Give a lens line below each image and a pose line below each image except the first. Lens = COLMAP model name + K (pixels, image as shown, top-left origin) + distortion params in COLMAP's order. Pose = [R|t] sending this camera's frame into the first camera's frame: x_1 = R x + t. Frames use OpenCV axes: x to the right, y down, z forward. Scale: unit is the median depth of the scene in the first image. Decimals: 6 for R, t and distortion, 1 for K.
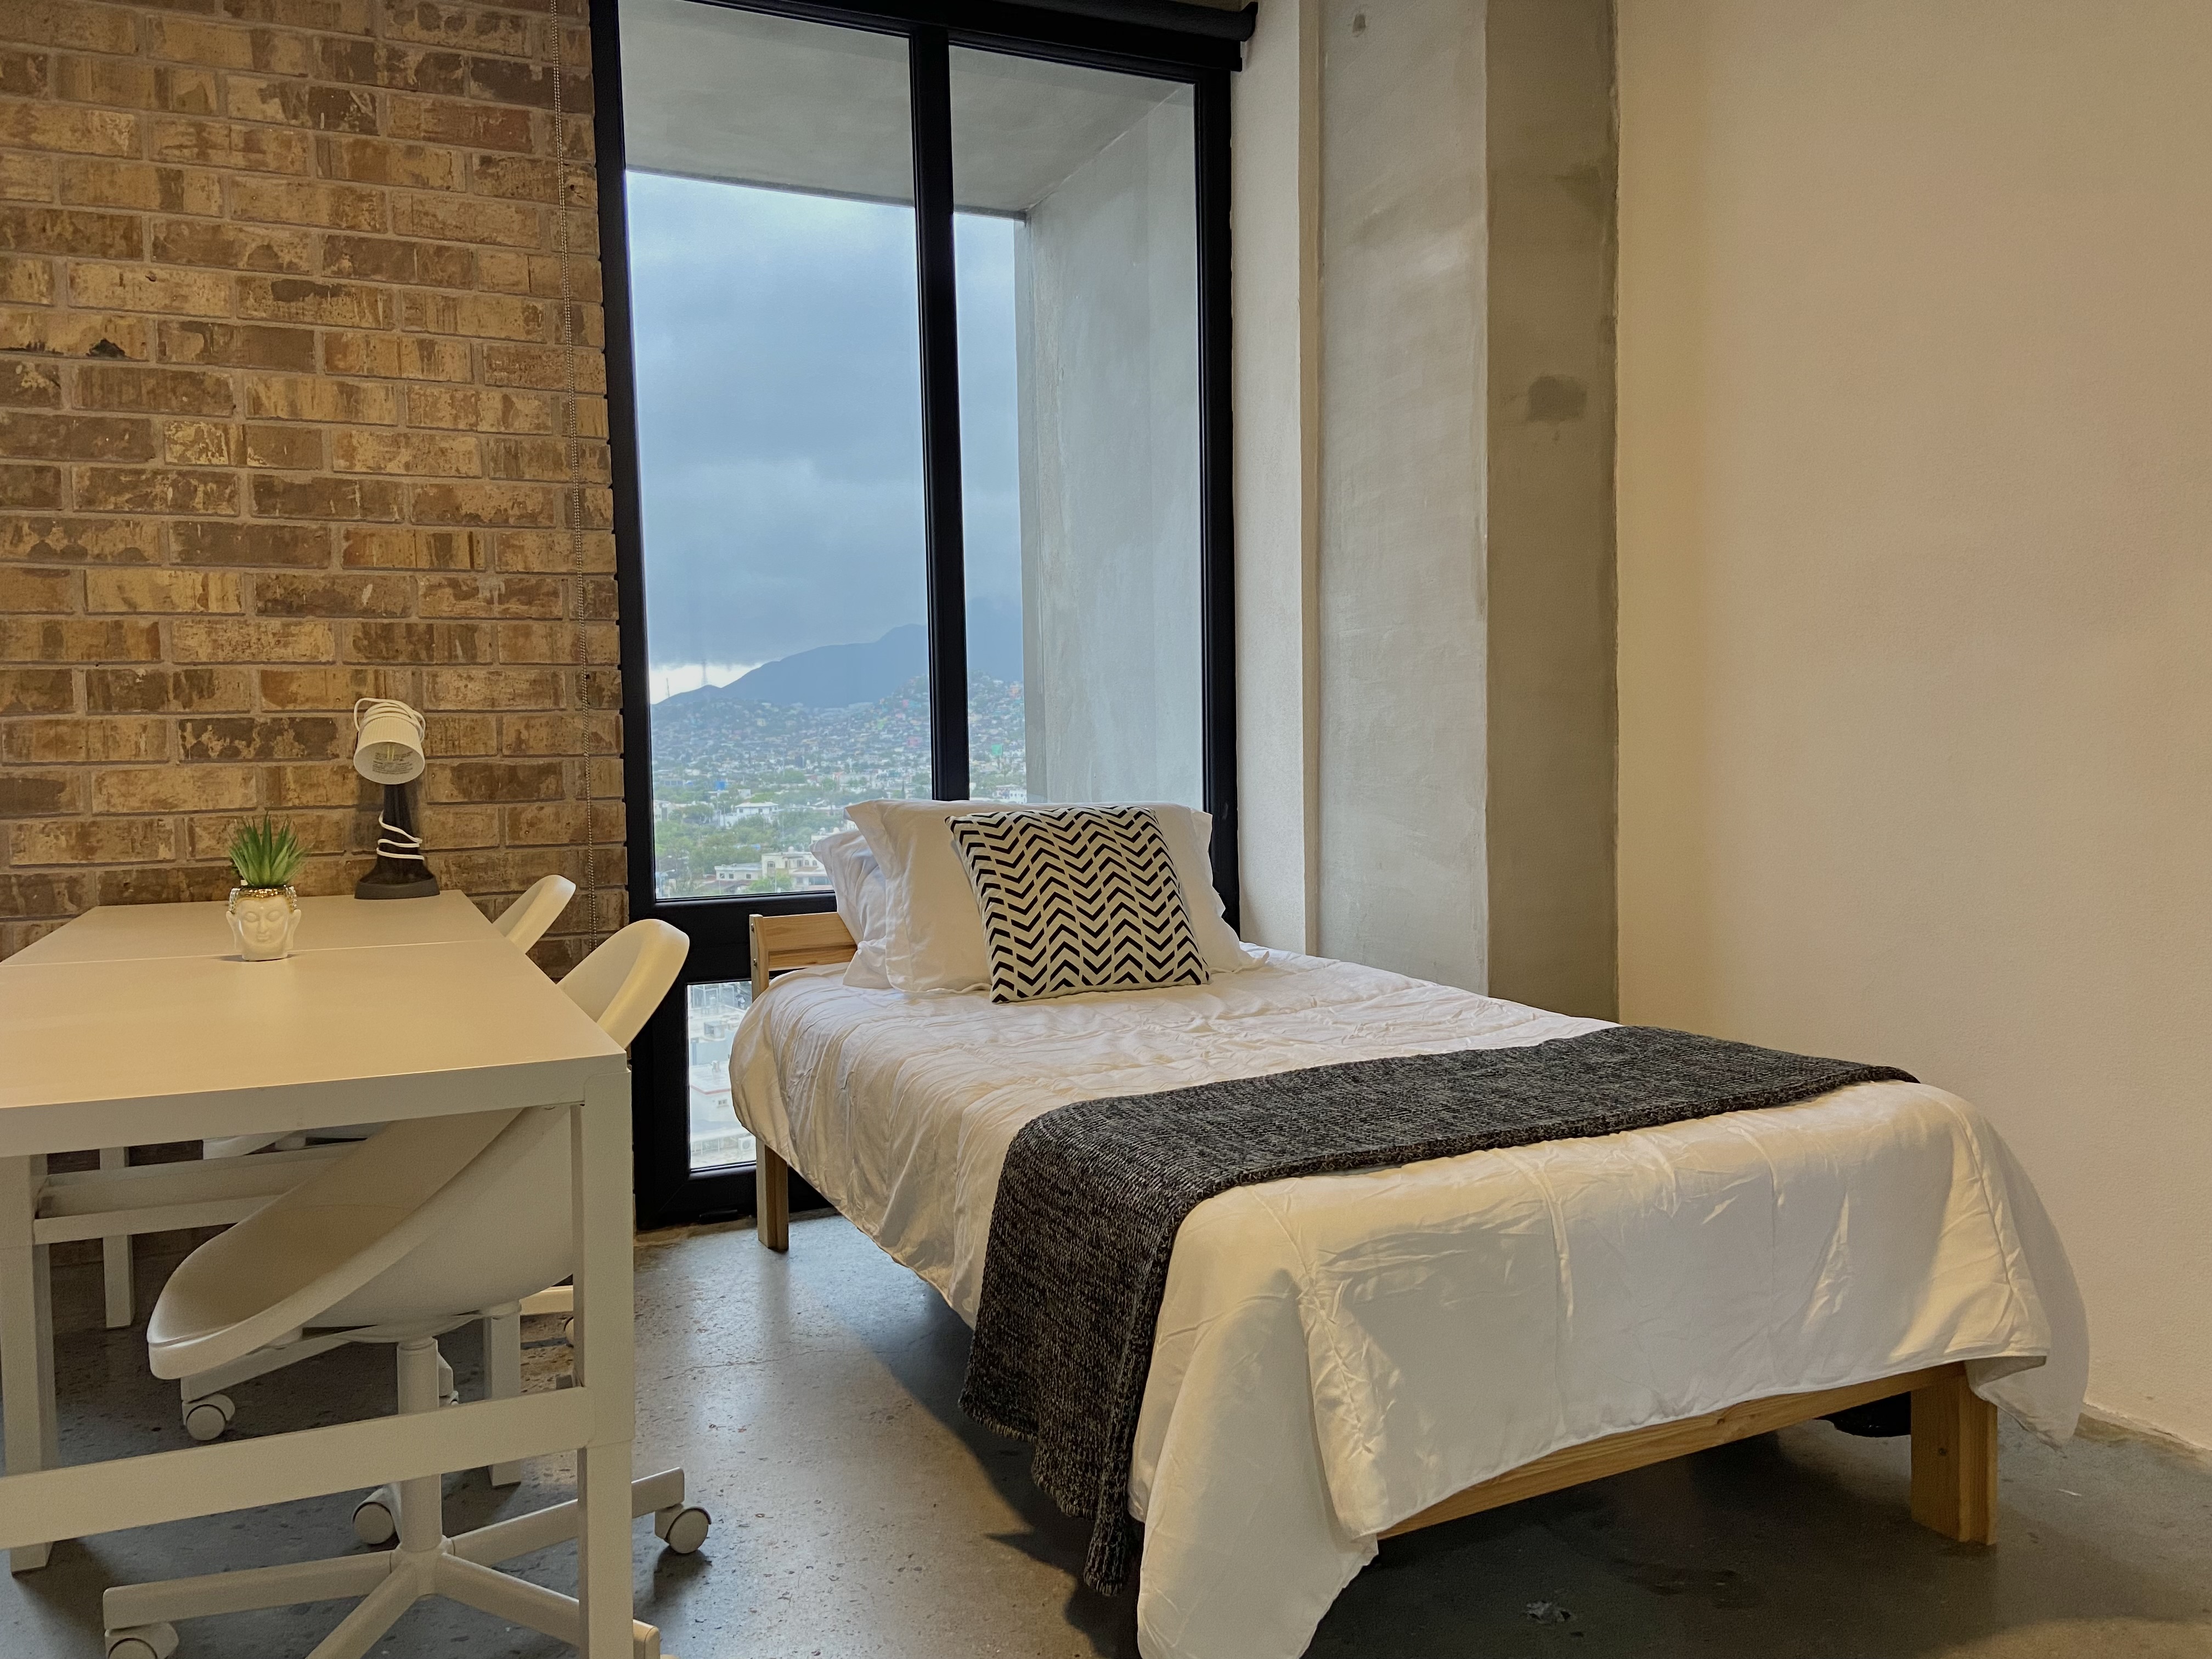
lens RADIAL K [[1714.0, 0, 1106.0], [0, 1714.0, 829.5], [0, 0, 1]] dist [0.130649, -0.165285]
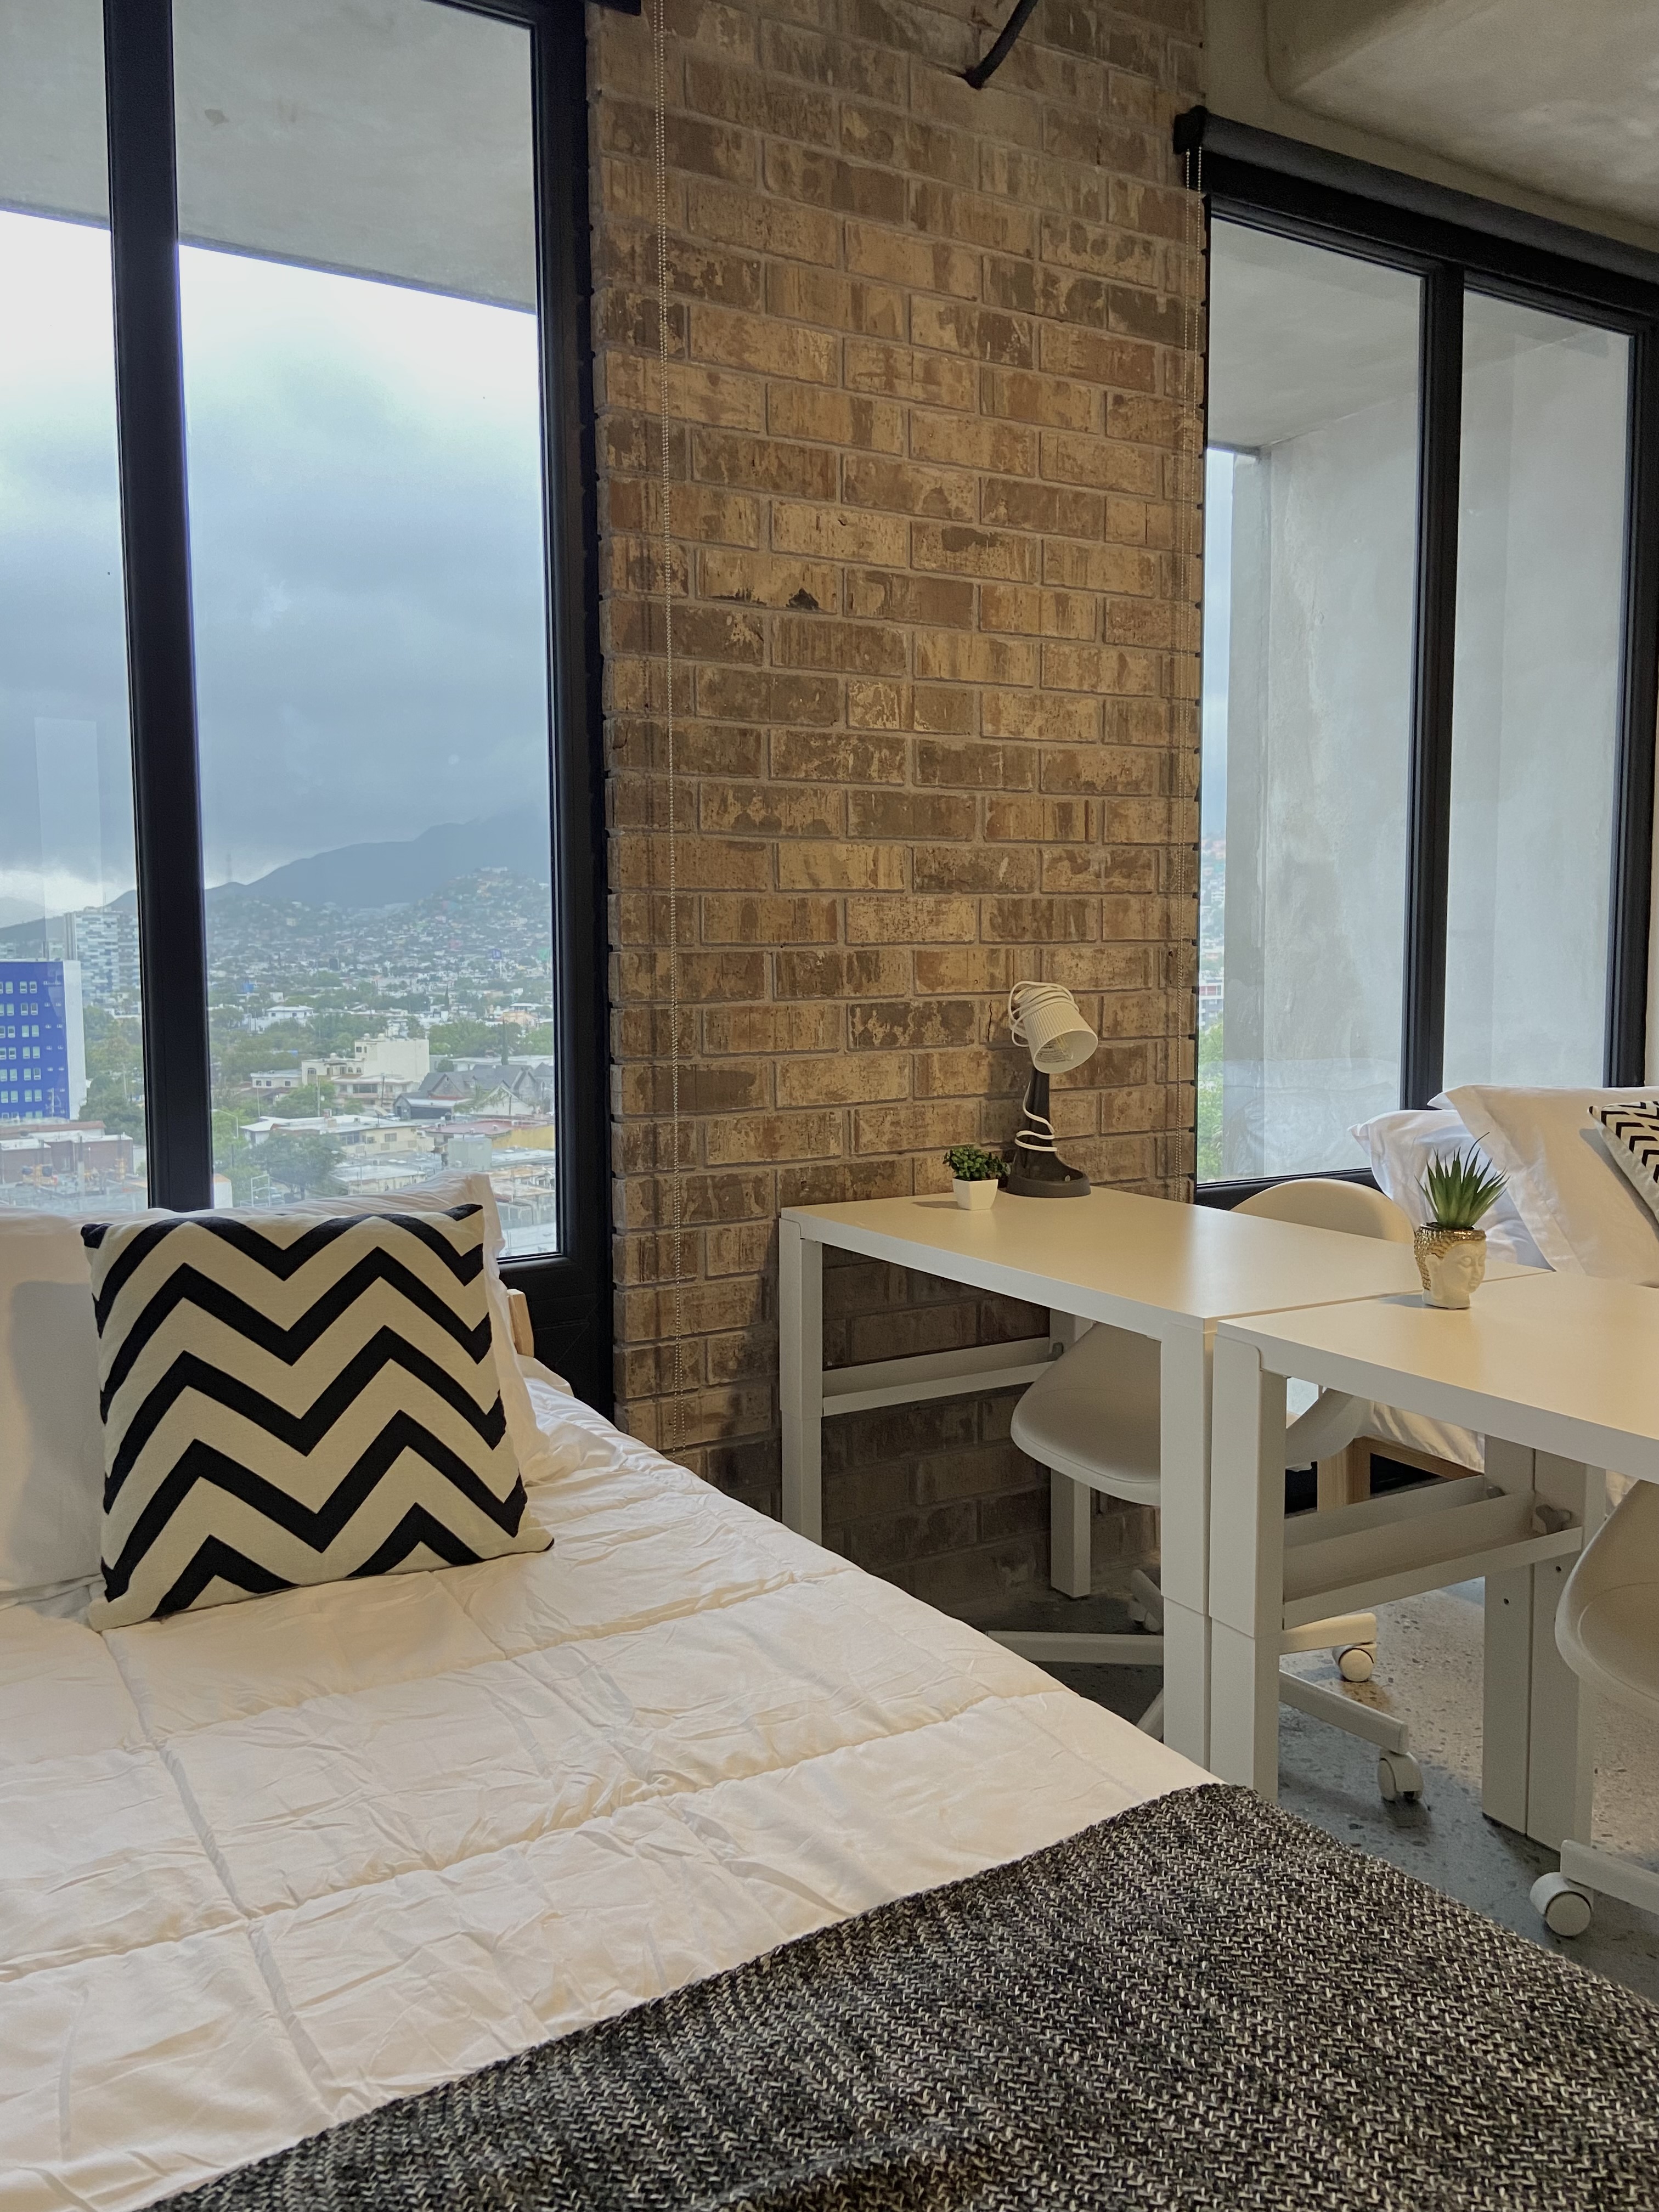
lens RADIAL K [[1714.0, 0, 845.6], [0, 1714.0, 1072.0], [0, 0, 1]] dist [0.130649, -0.165285]
pose [[0.992166, 0.003188, 0.124886, -0.636621], [-0.005863, 0.999761, 0.021060, -0.045742], [-0.124789, -0.021627, 0.991948, 0.097822]]
